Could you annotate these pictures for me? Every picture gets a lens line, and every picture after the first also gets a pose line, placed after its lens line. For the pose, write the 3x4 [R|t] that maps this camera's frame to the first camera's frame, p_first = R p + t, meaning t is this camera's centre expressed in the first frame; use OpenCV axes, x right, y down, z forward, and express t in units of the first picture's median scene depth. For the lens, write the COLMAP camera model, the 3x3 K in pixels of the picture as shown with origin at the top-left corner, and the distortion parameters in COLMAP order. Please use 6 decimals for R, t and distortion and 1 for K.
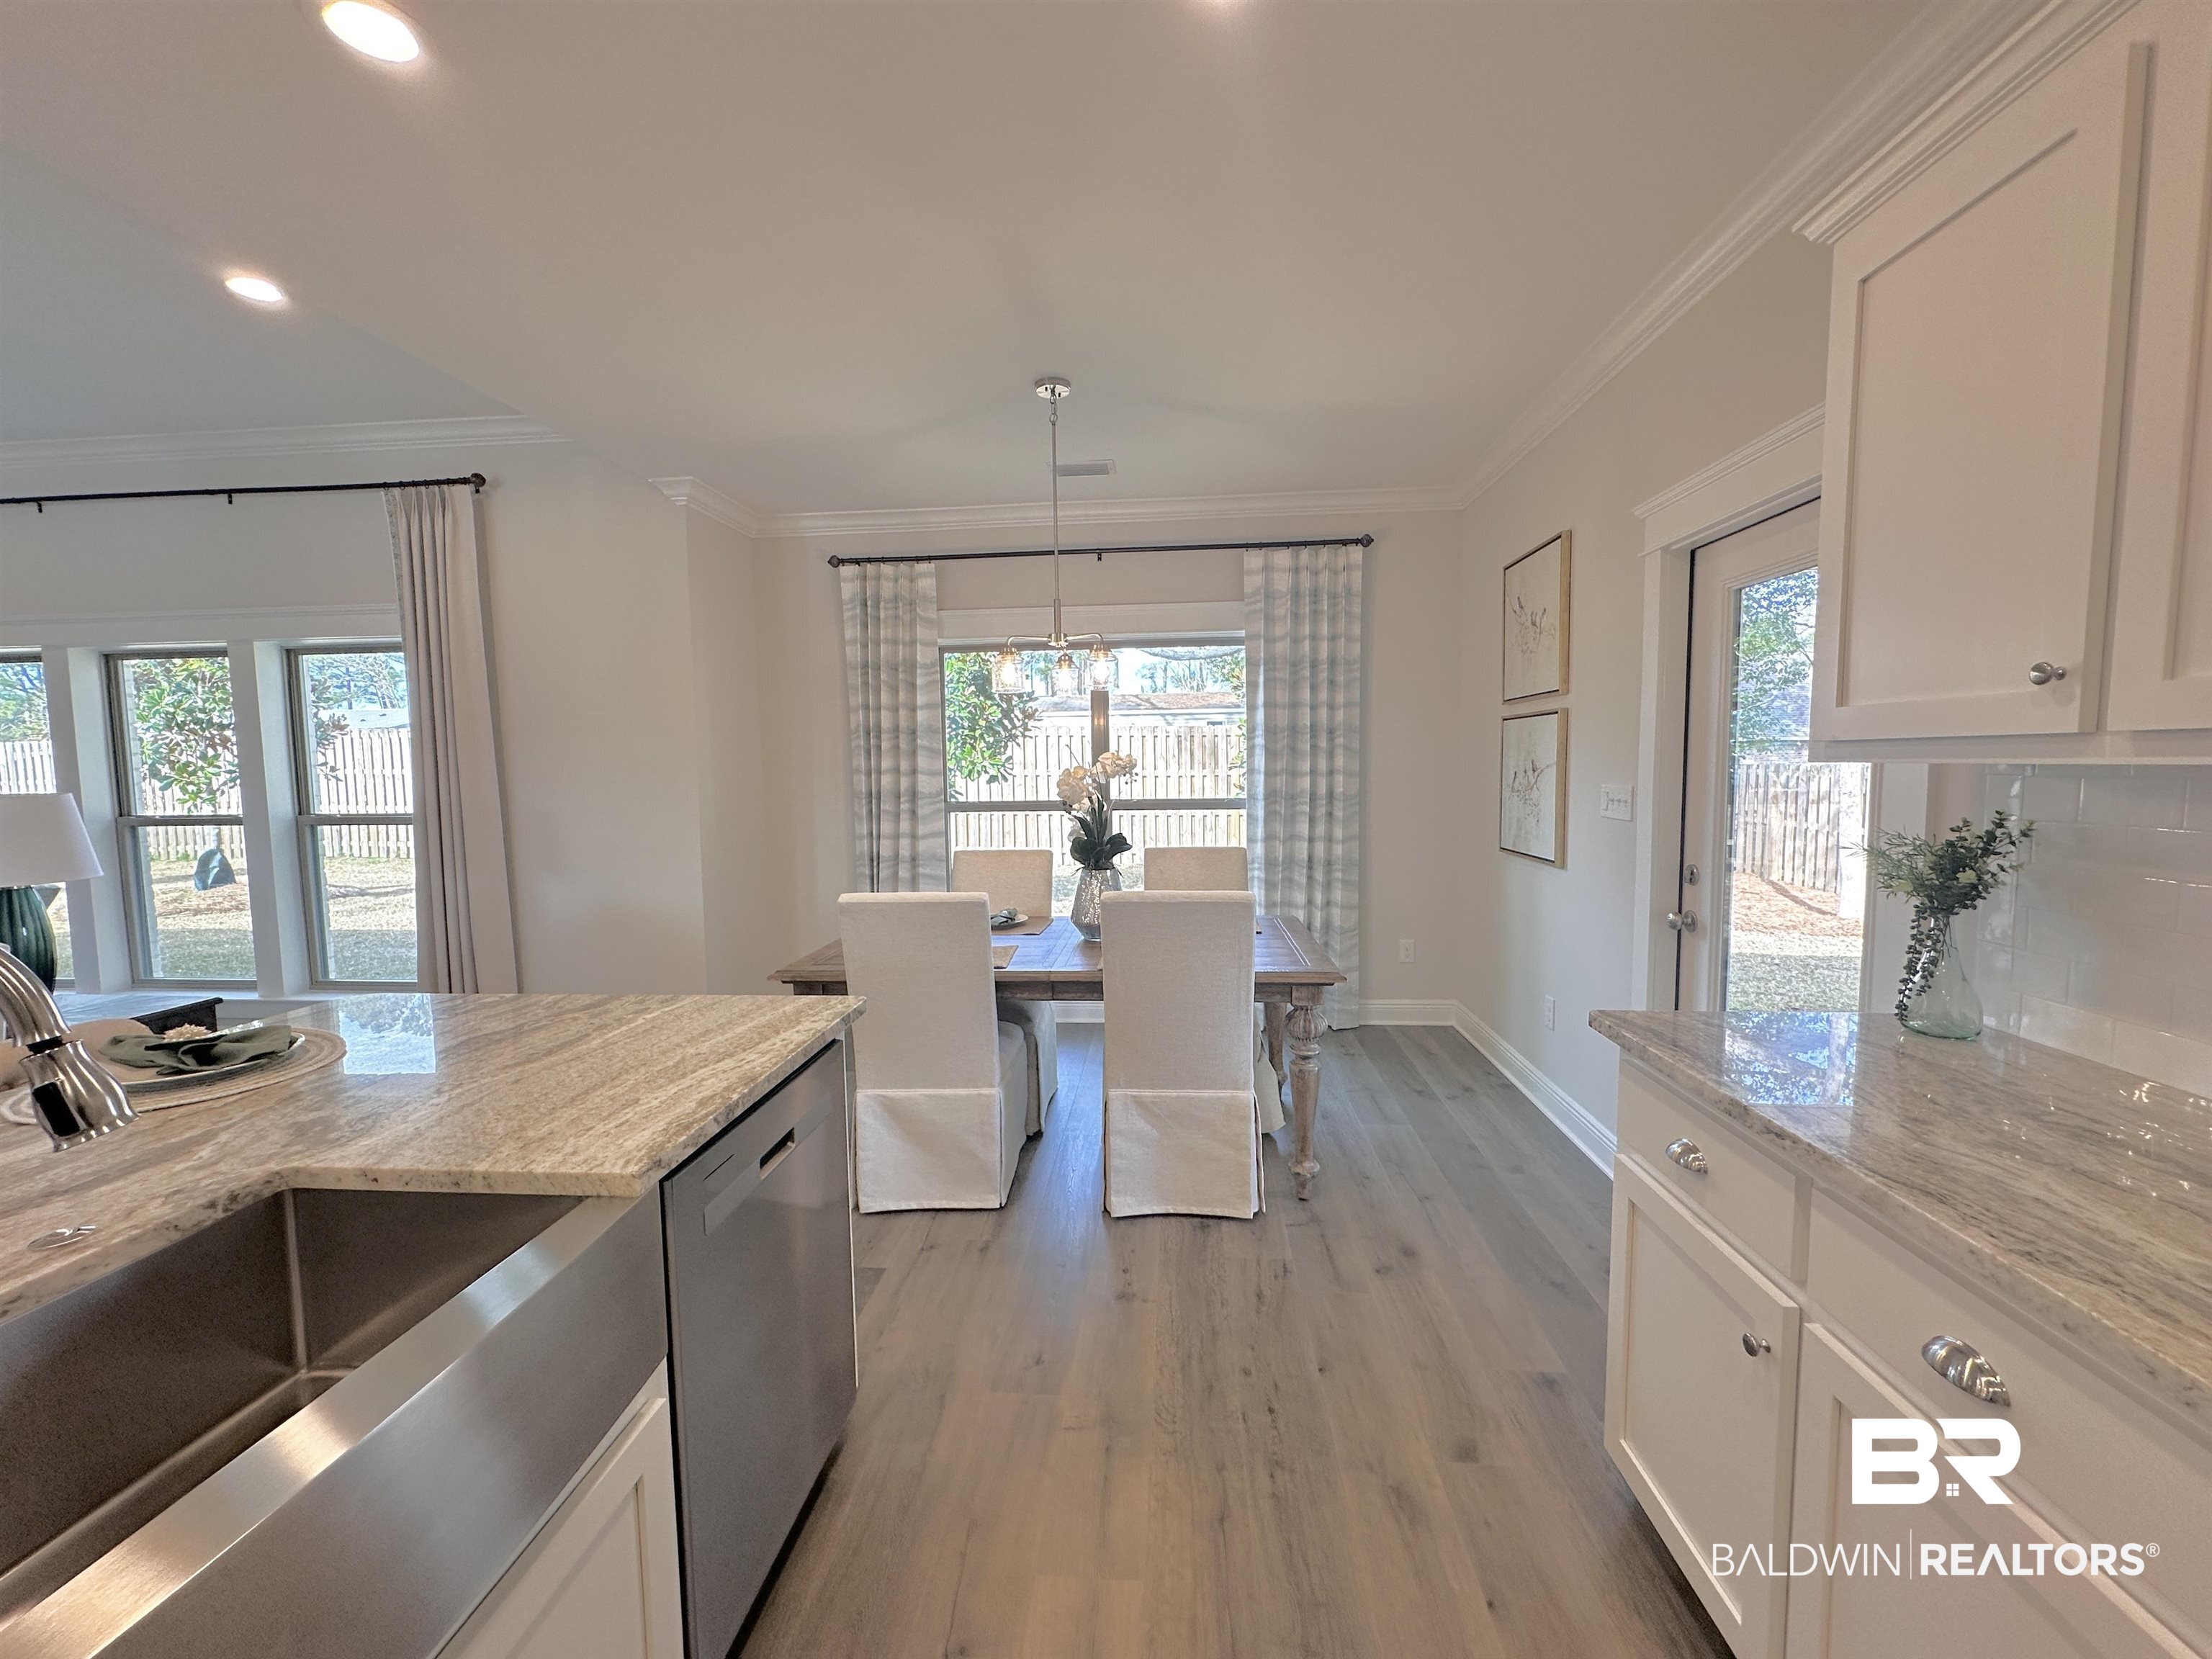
lens RADIAL K [[879.2, 0, 1103.6], [0, 879.2, 827.0], [0, 0, 1]] dist [0.000020, 0.000050]
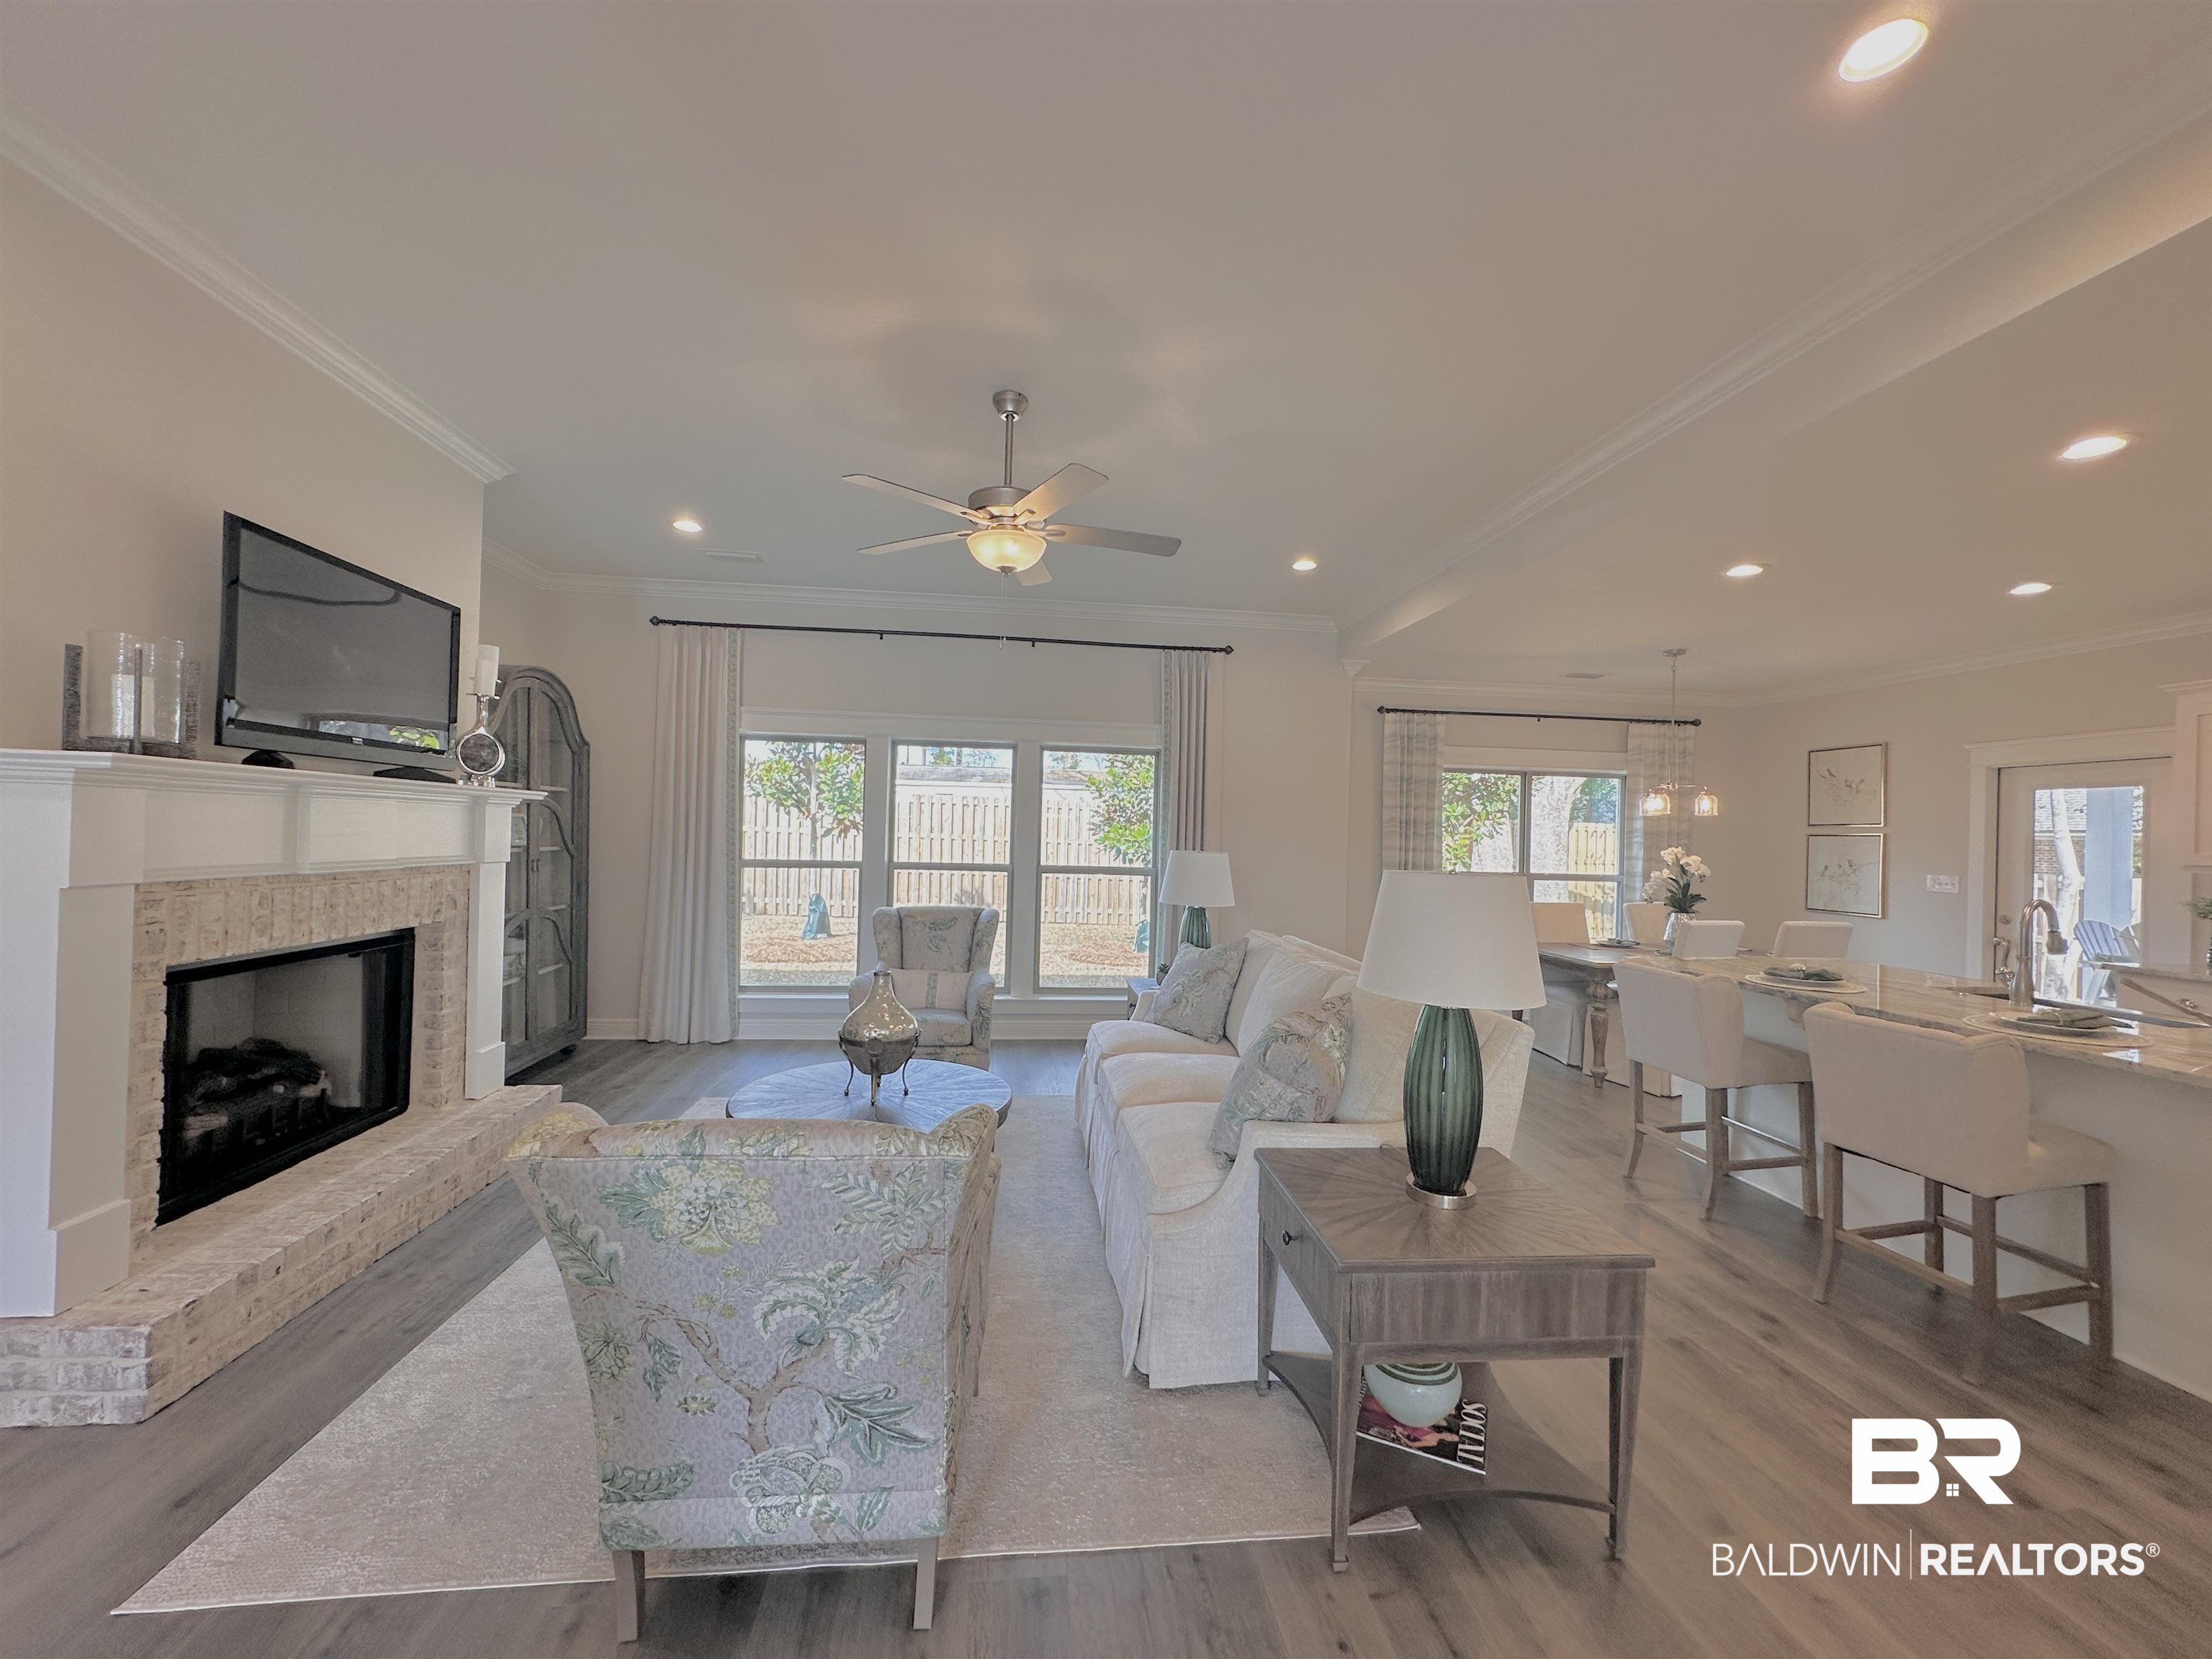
lens RADIAL K [[879.2, 0, 1103.0], [0, 879.2, 829.4], [0, 0, 1]] dist [0.000020, 0.000050]
pose [[0.979884, 0.041202, 0.195271, -1.192632], [-0.026145, 0.996527, -0.079065, 0.039610], [-0.197850, 0.072370, 0.977557, -0.415533]]
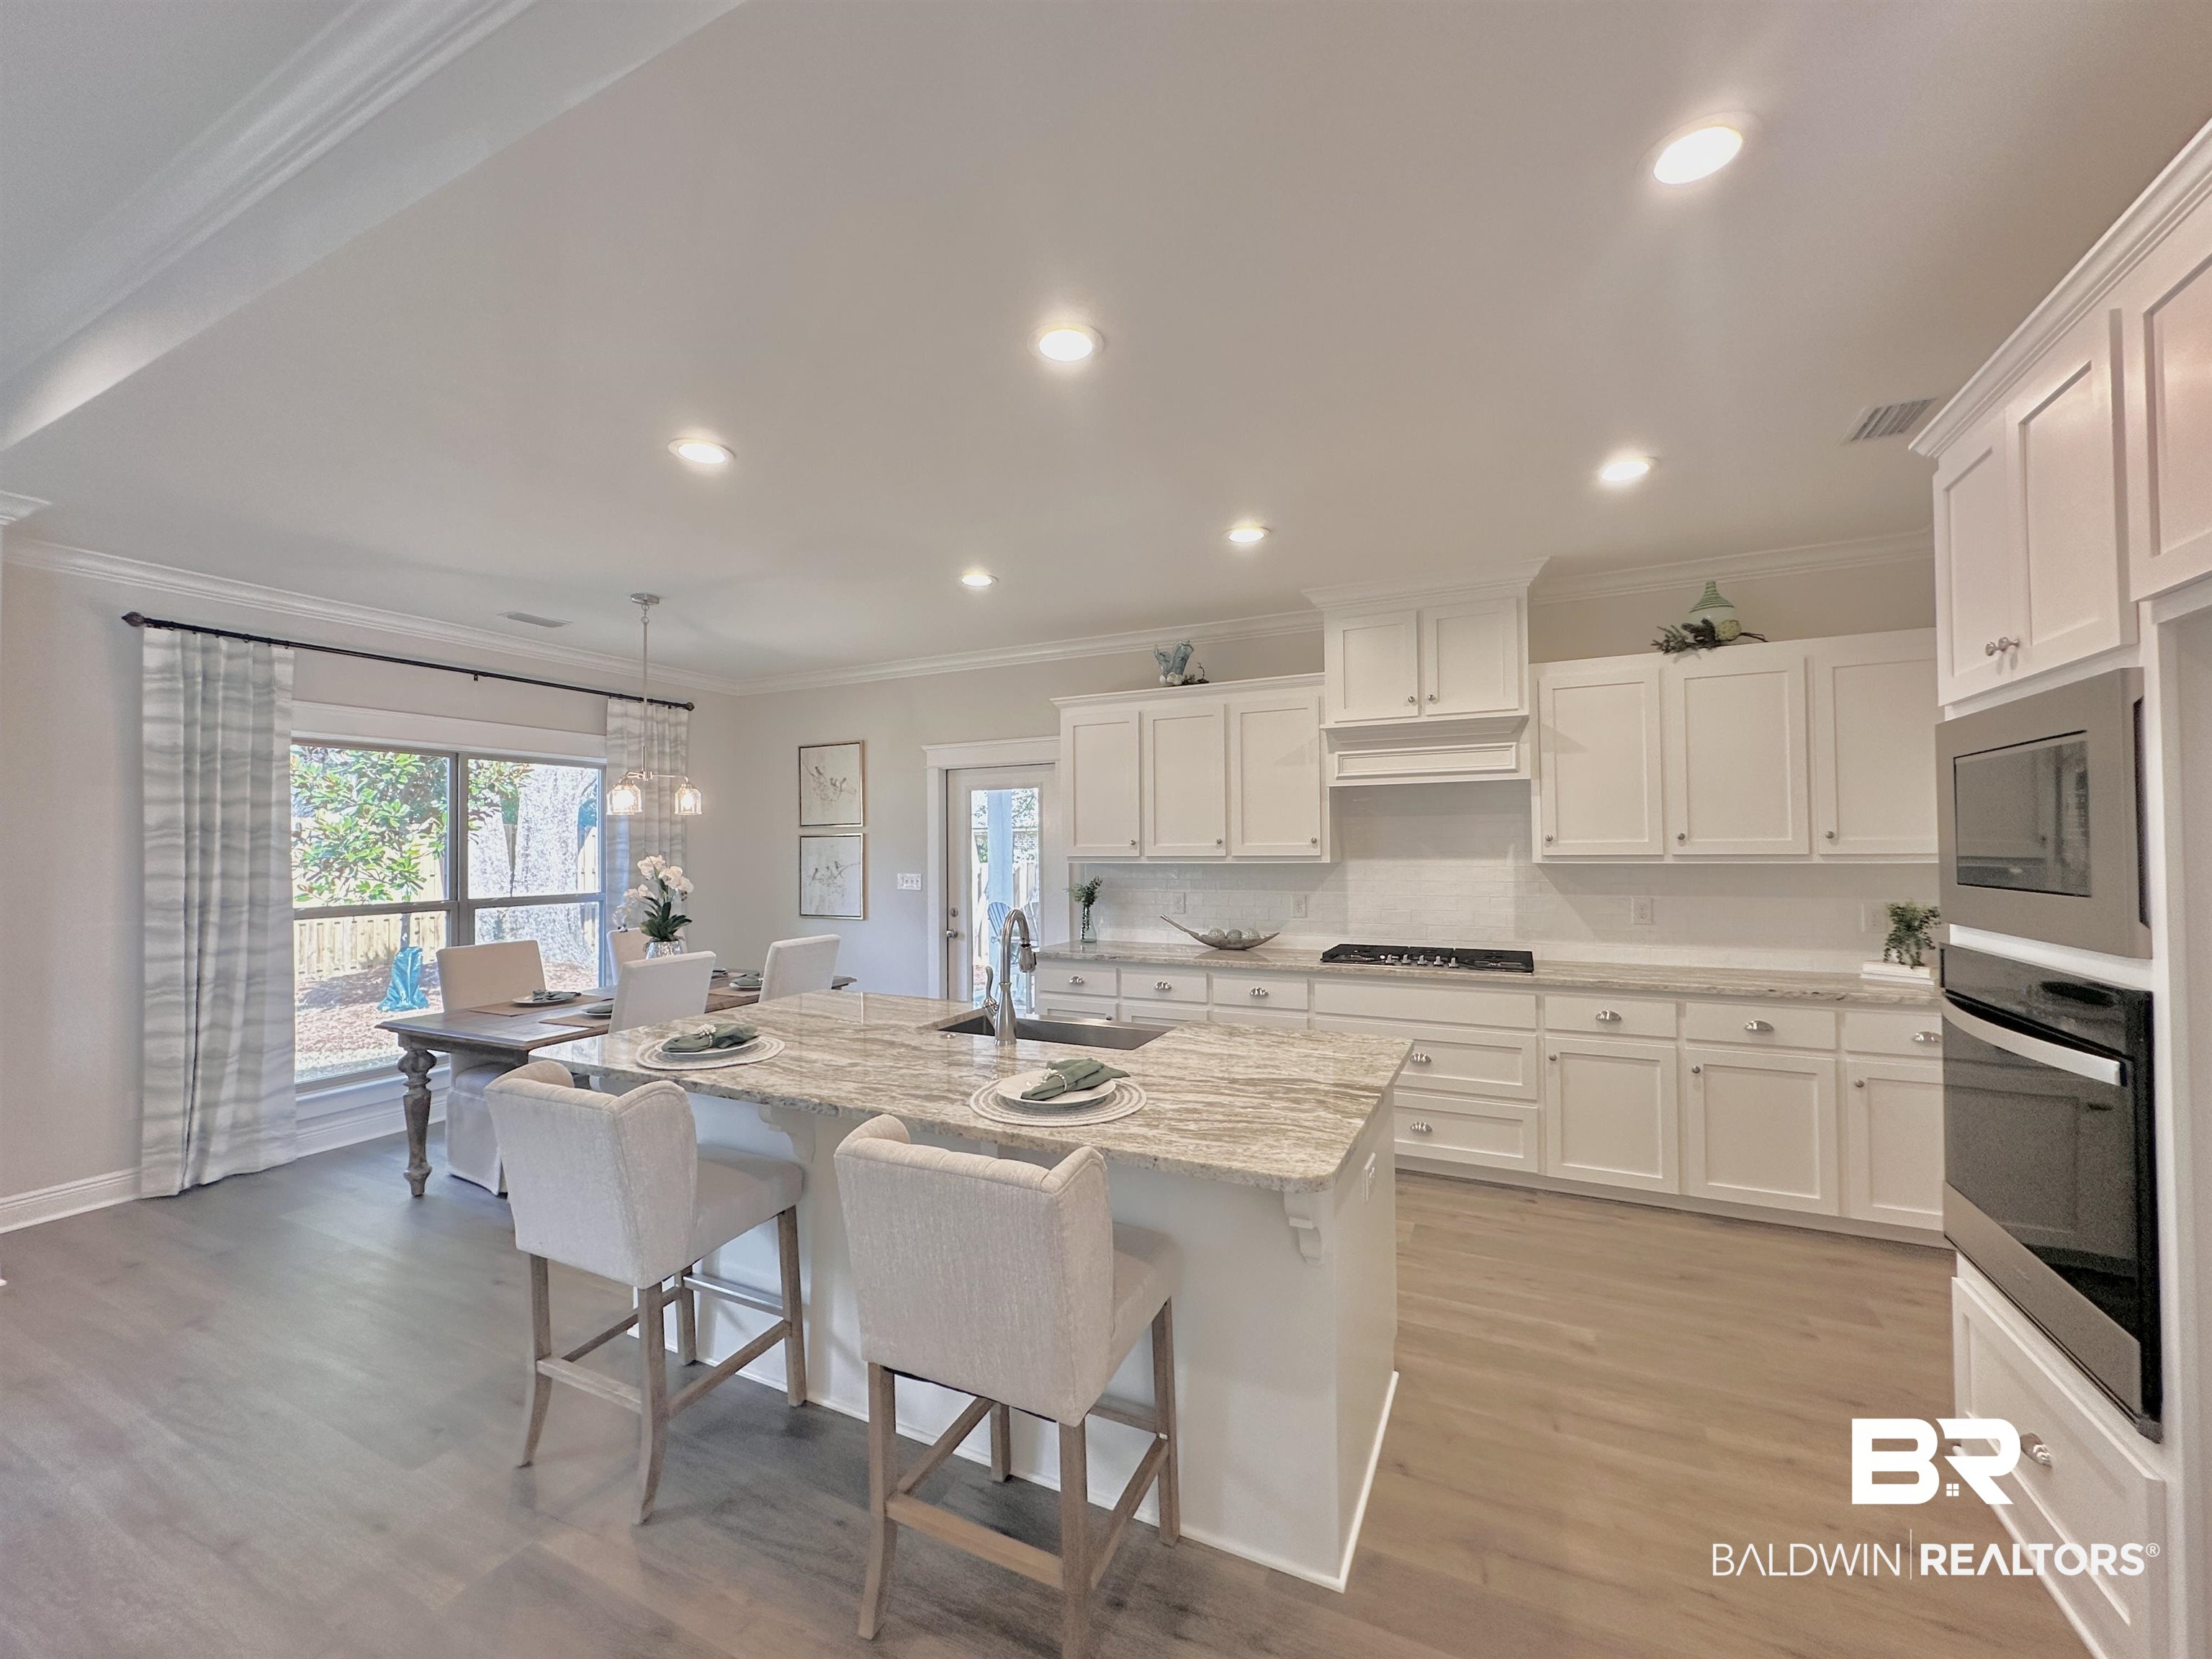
lens RADIAL K [[879.2, 0, 1103.3], [0, 879.2, 831.6], [0, 0, 1]] dist [0.000020, 0.000050]
pose [[0.367599, 0.027894, 0.929566, -0.814385], [0.070409, 0.995846, -0.057727, 0.003242], [-0.927315, 0.086670, 0.364108, -0.121165]]
